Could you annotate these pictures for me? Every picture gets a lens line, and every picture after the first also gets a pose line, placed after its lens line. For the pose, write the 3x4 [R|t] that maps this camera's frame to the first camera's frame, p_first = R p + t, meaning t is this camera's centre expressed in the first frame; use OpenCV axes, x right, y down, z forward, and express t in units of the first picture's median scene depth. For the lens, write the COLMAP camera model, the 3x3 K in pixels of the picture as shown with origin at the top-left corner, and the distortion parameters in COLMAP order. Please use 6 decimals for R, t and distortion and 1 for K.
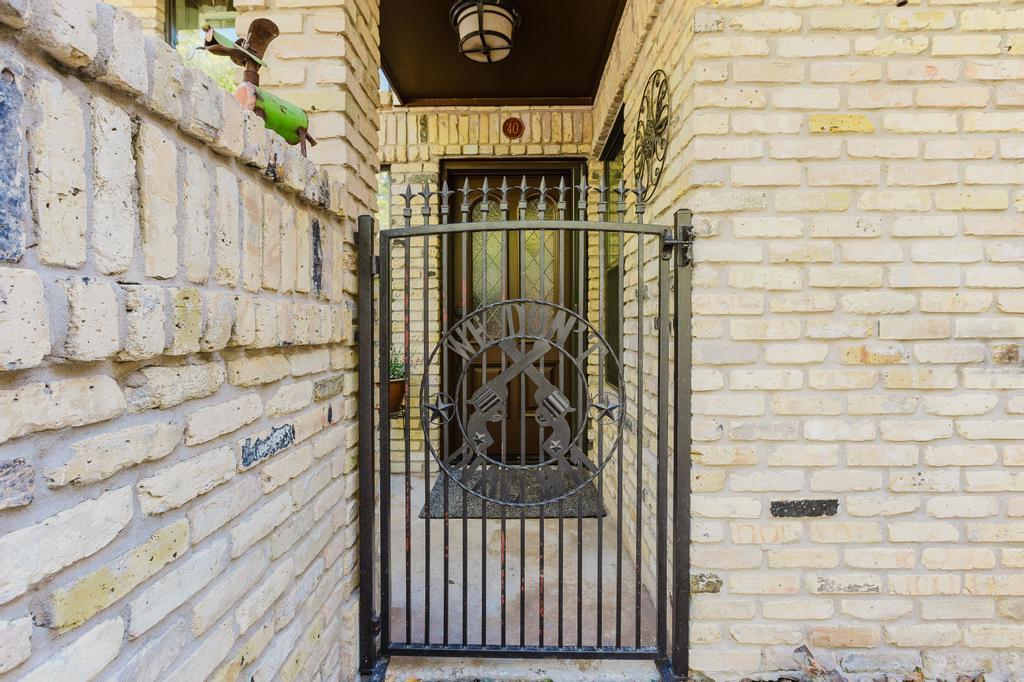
lens RADIAL K [[464.3, 0, 513.1], [0, 464.3, 338.9], [0, 0, 1]] dist [0.003531, -0.001468]
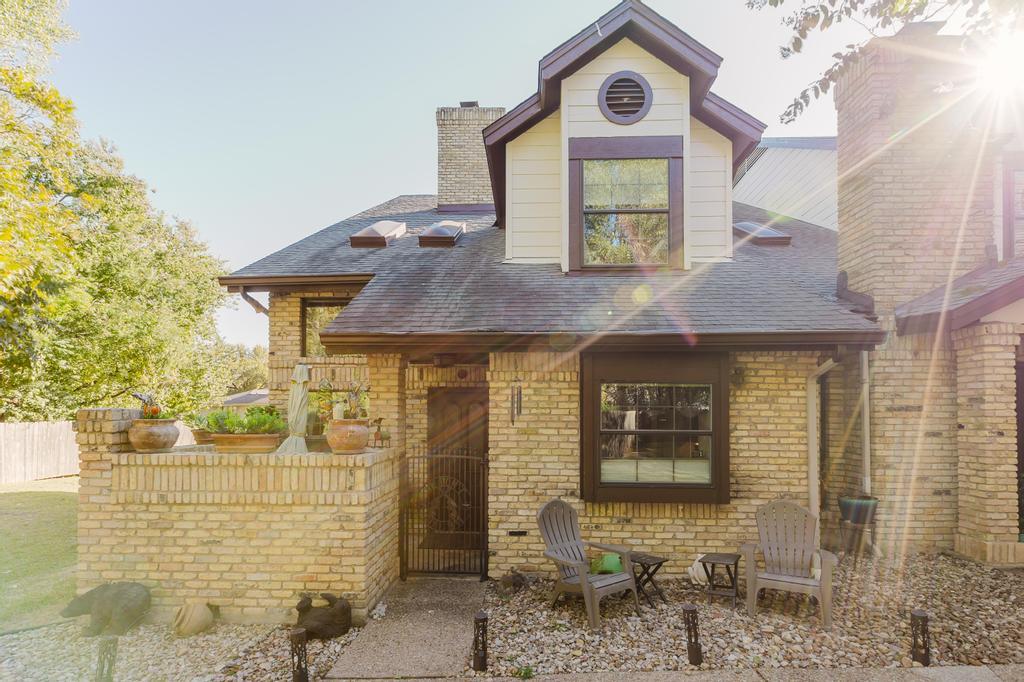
lens RADIAL K [[464.3, 0, 499.0], [0, 464.3, 424.9], [0, 0, 1]] dist [0.003531, -0.001468]
pose [[0.999404, 0.009757, -0.033121, 0.591372], [-0.010279, 0.999825, -0.015624, -0.453804], [0.032963, 0.015955, 0.999329, -2.778924]]
